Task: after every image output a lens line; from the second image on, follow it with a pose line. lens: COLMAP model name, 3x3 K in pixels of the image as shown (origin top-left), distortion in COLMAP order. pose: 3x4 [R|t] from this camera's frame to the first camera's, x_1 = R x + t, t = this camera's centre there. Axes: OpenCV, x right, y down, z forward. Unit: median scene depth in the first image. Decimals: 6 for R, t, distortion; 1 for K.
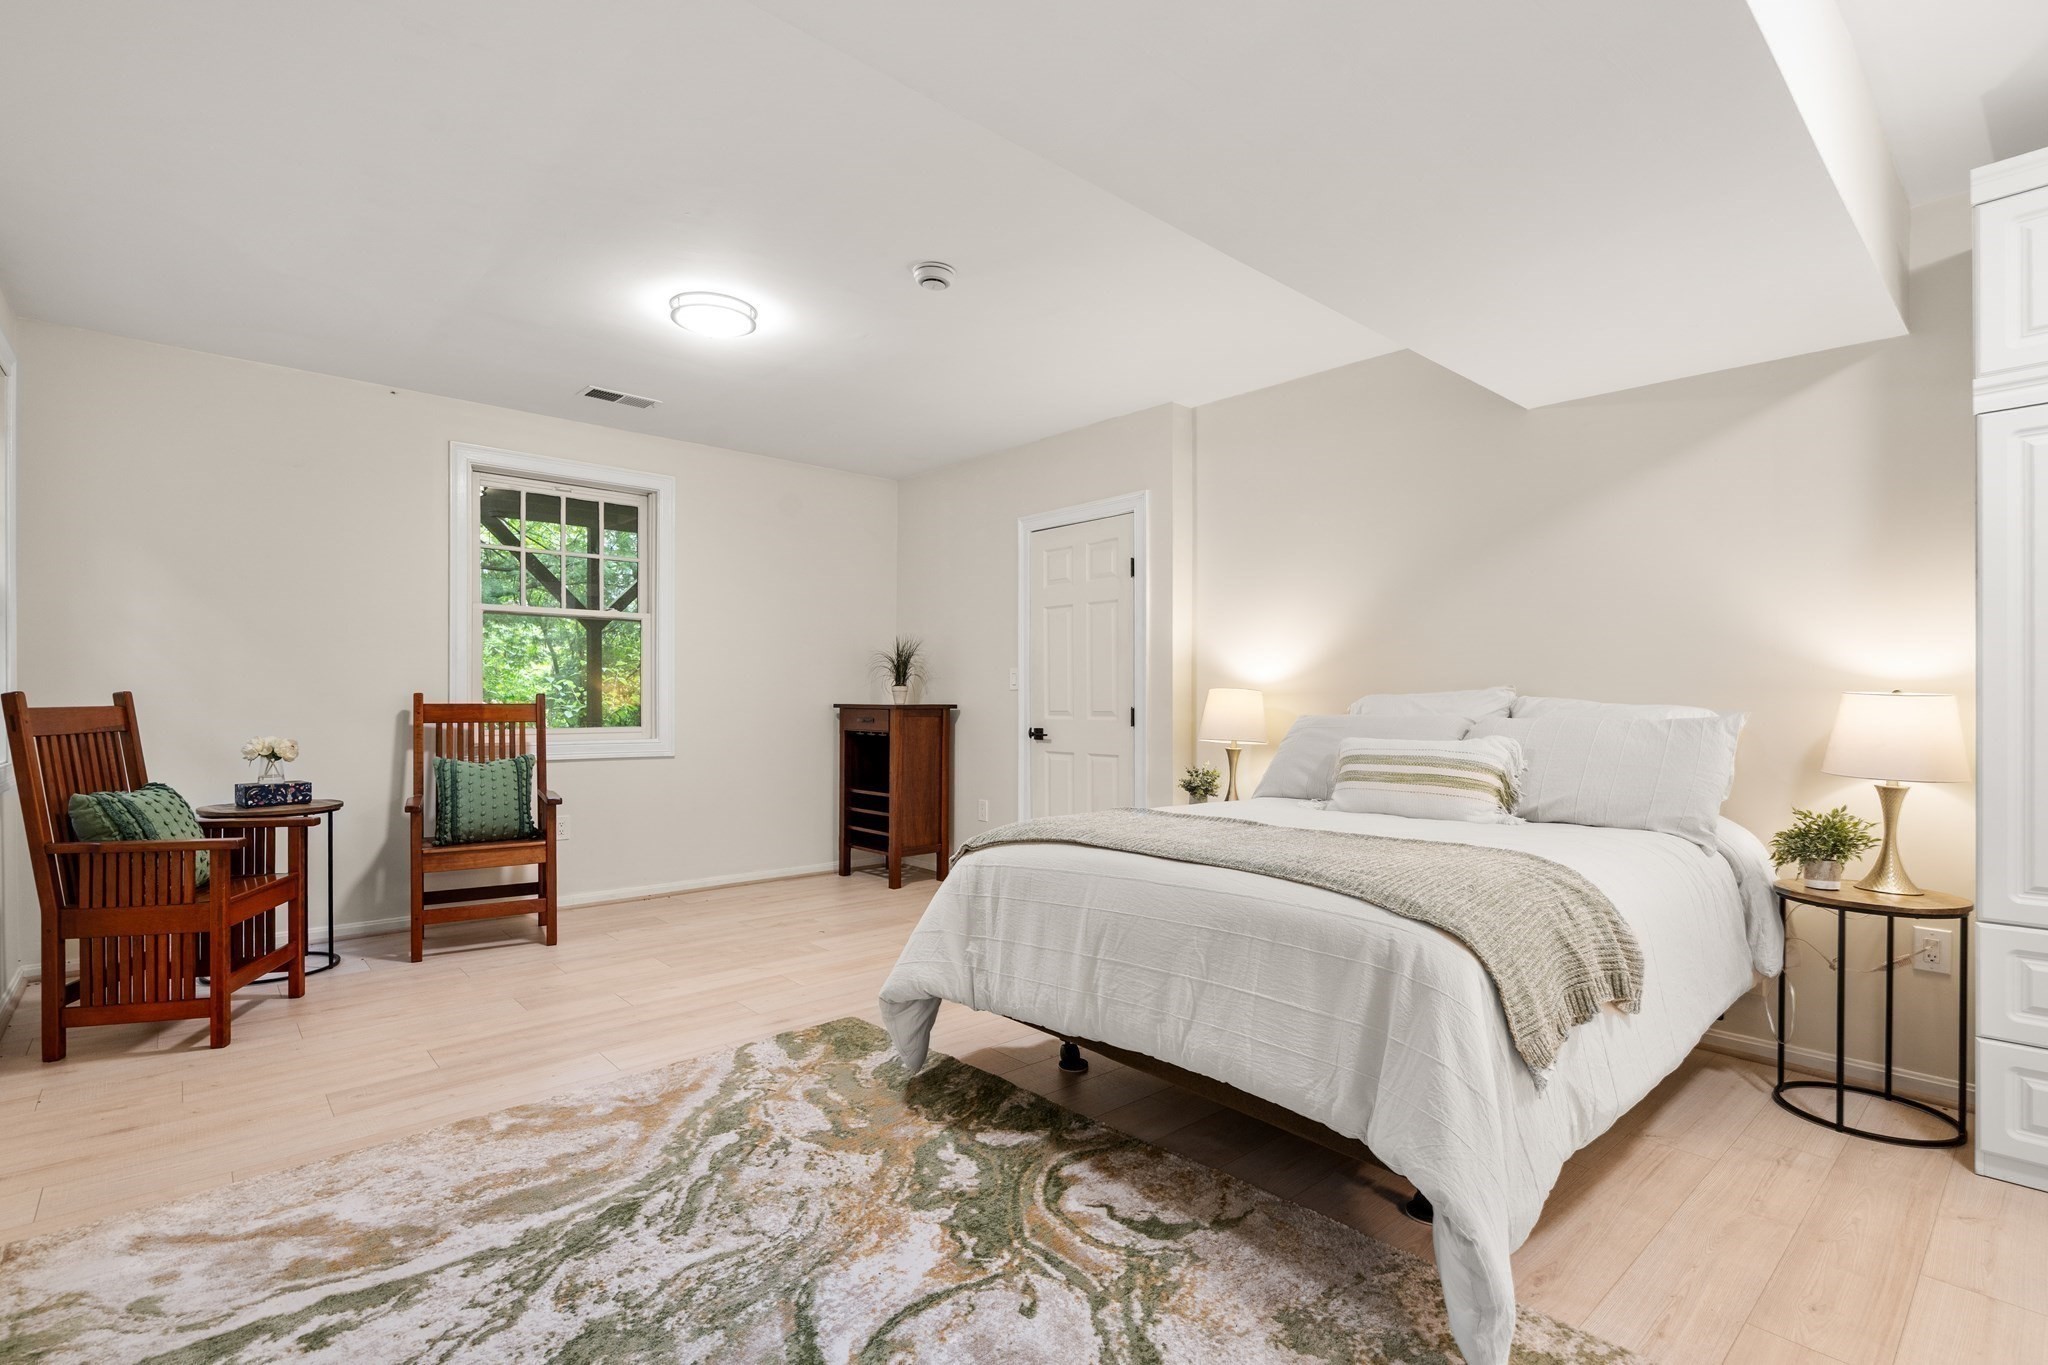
lens RADIAL K [[936.0, 0, 1032.2], [0, 936.0, 683.4], [0, 0, 1]] dist [-0.008712, 0.003395]
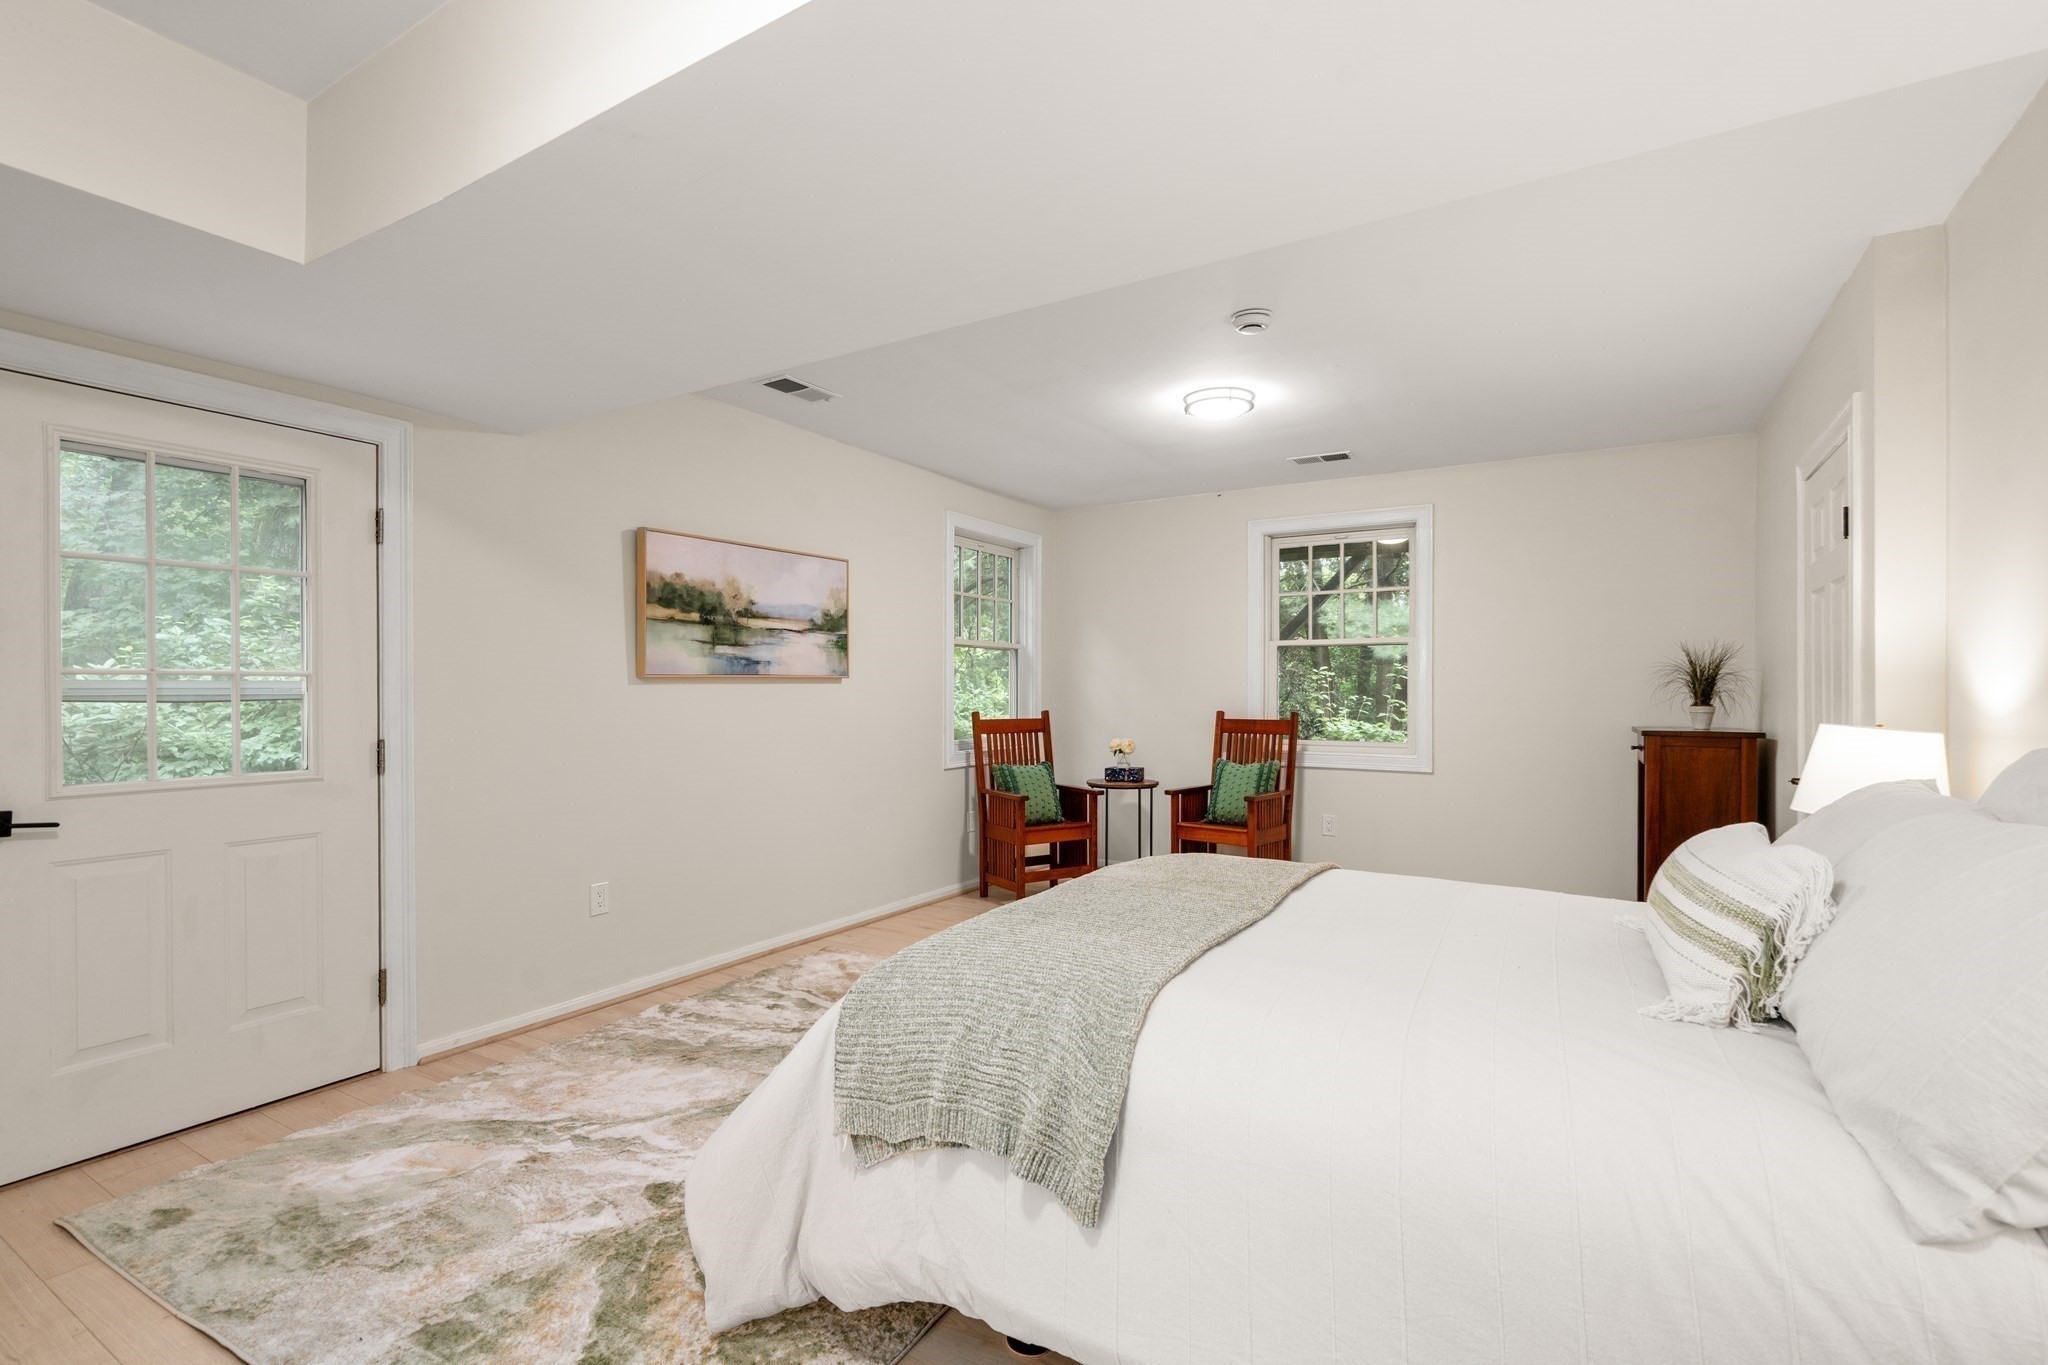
lens RADIAL K [[936.0, 0, 1033.3], [0, 936.0, 694.3], [0, 0, 1]] dist [-0.008712, 0.003395]
pose [[0.294985, -0.002579, -0.955499, 0.662398], [0.007852, 0.999969, -0.000275, -0.018413], [0.955470, -0.007421, 0.294996, 0.394588]]
